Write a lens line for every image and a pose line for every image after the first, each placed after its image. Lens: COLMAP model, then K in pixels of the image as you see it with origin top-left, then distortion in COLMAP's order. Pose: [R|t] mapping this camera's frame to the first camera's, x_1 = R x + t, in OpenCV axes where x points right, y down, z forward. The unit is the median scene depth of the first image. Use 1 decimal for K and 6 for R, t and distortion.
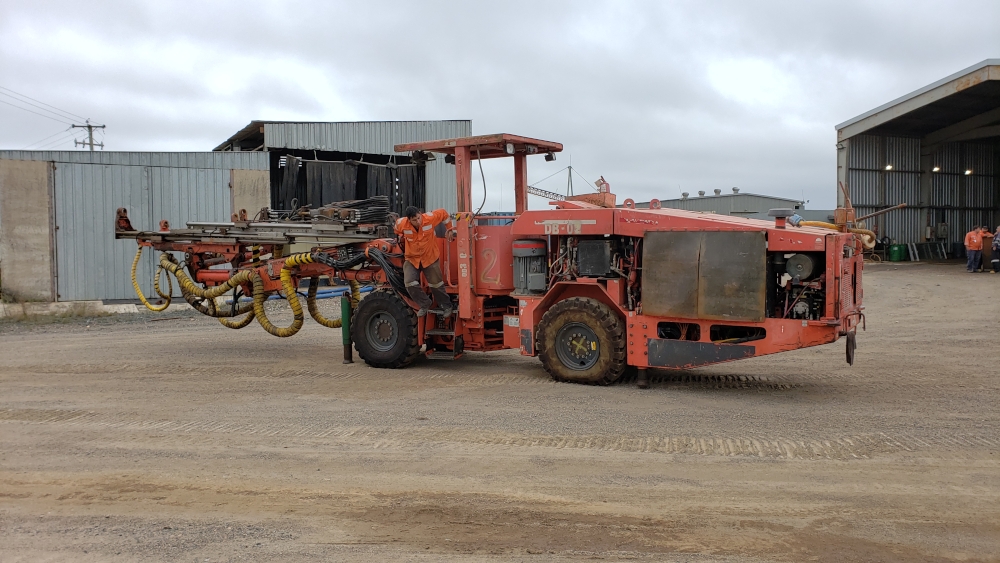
lens RADIAL K [[798.9, 0, 504.9], [0, 798.9, 265.0], [0, 0, 1]] dist [0.015625, 0.001598]
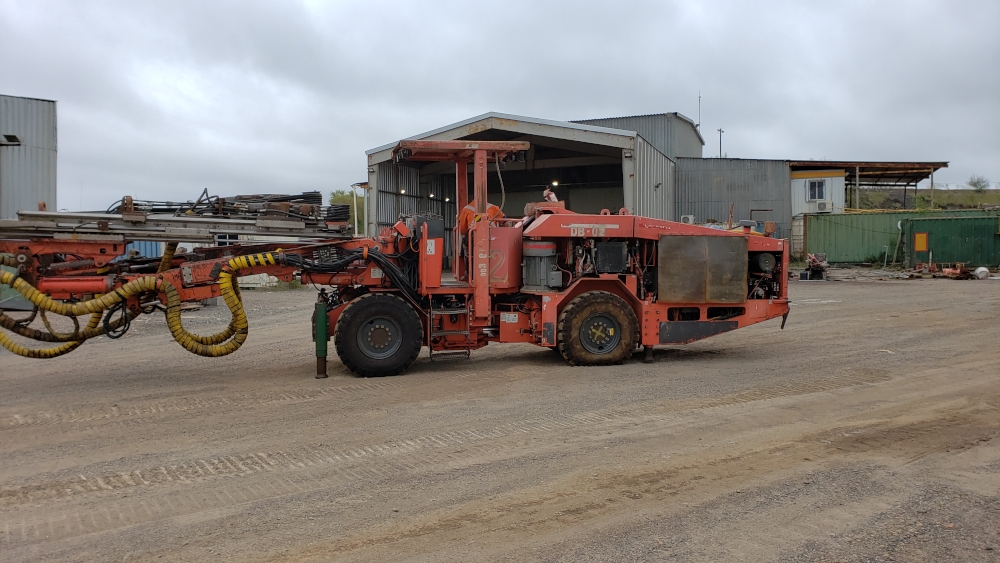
lens RADIAL K [[798.9, 0, 504.9], [0, 798.9, 265.0], [0, 0, 1]] dist [0.015625, 0.001598]
pose [[0.713513, -0.001888, 0.700639, -0.823723], [0.017542, 0.999731, -0.015171, 0.017823], [-0.700422, 0.023115, 0.713355, 0.268499]]
